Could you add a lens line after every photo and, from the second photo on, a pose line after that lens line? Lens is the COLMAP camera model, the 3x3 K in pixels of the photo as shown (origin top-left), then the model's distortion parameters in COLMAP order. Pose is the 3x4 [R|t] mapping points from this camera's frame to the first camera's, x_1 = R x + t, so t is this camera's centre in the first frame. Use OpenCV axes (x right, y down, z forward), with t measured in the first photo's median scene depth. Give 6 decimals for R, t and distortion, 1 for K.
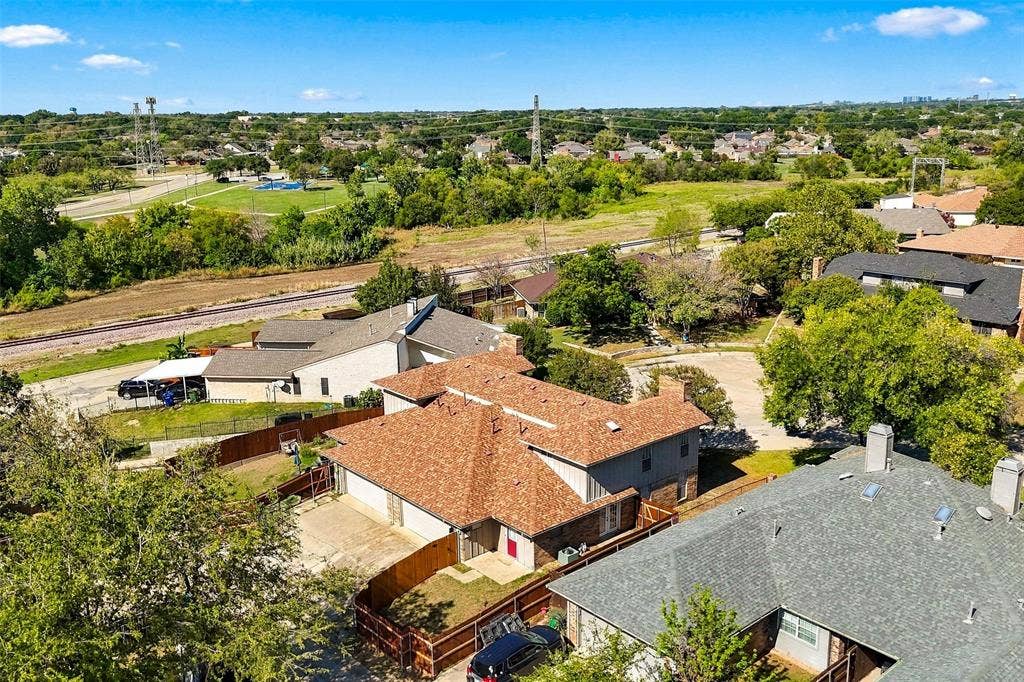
lens RADIAL K [[897.8, 0, 512.0], [0, 897.8, 341.0], [0, 0, 1]] dist [0.010534, 0.001624]
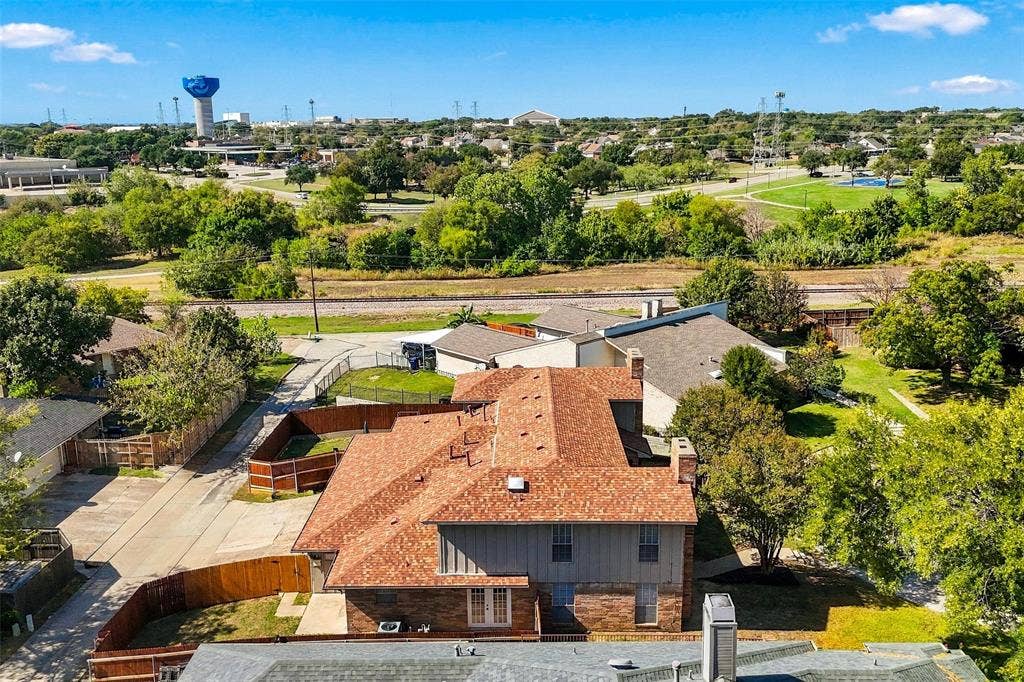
lens RADIAL K [[897.8, 0, 512.0], [0, 897.8, 341.0], [0, 0, 1]] dist [0.010534, 0.001624]
pose [[0.733697, 0.152442, -0.662156, 0.207721], [-0.153289, 0.986521, 0.057267, -0.020270], [0.661960, 0.059484, 0.747175, 0.172265]]
